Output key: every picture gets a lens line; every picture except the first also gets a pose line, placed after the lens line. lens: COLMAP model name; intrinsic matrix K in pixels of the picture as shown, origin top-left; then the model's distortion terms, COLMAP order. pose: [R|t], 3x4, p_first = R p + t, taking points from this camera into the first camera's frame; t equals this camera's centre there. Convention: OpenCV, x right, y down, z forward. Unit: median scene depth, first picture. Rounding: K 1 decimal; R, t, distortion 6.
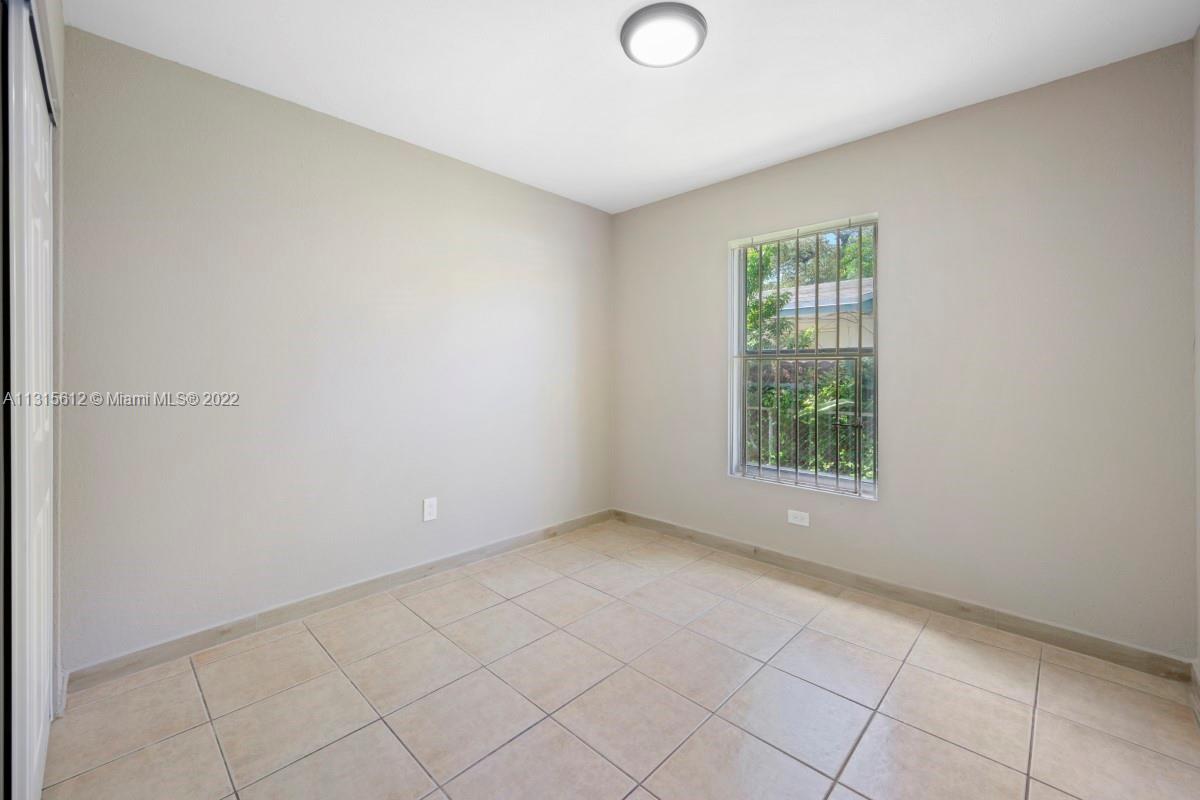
lens RADIAL K [[482.0, 0, 602.0], [0, 482.0, 378.6], [0, 0, 1]] dist [-0.010230, -0.000453]
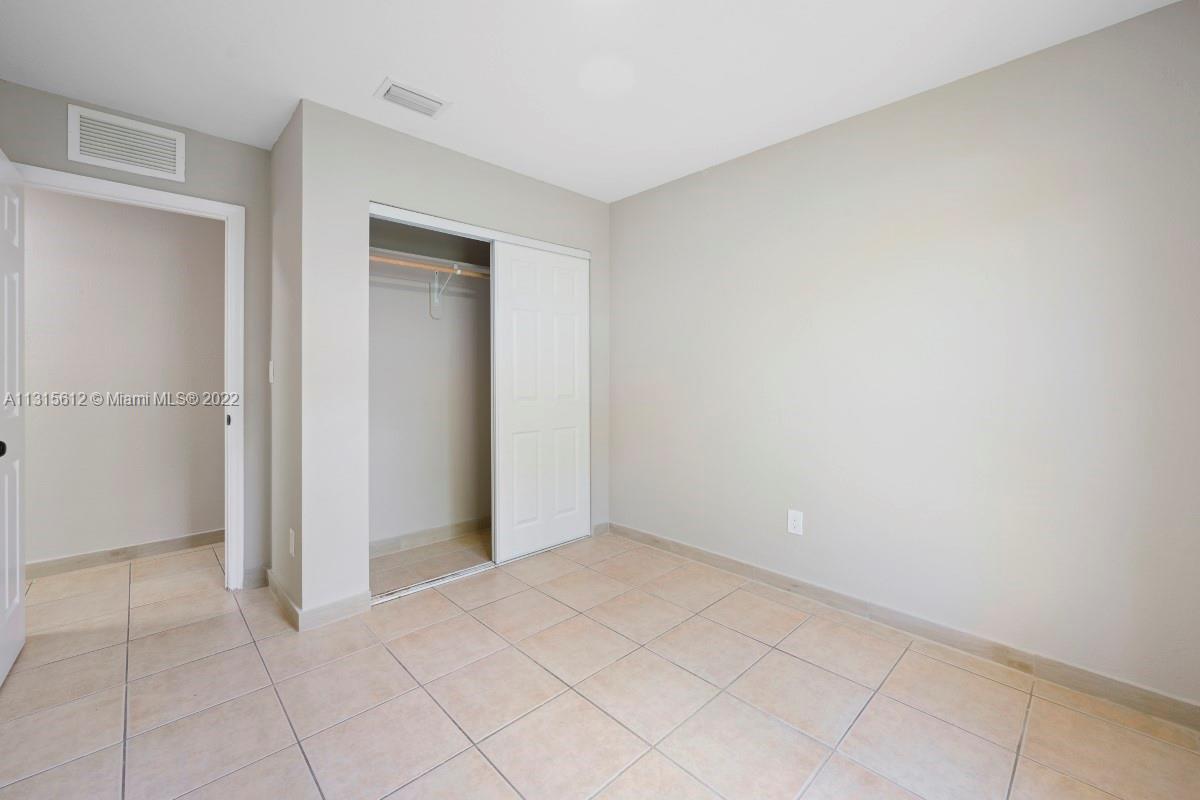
lens RADIAL K [[486.9, 0, 620.9], [0, 486.9, 373.3], [0, 0, 1]] dist [0.000900, 0.000450]
pose [[-0.019023, 0.004748, -0.999808, 0.610540], [-0.013526, 0.999896, 0.005006, -0.022661], [0.999728, 0.013619, -0.018957, 0.675611]]
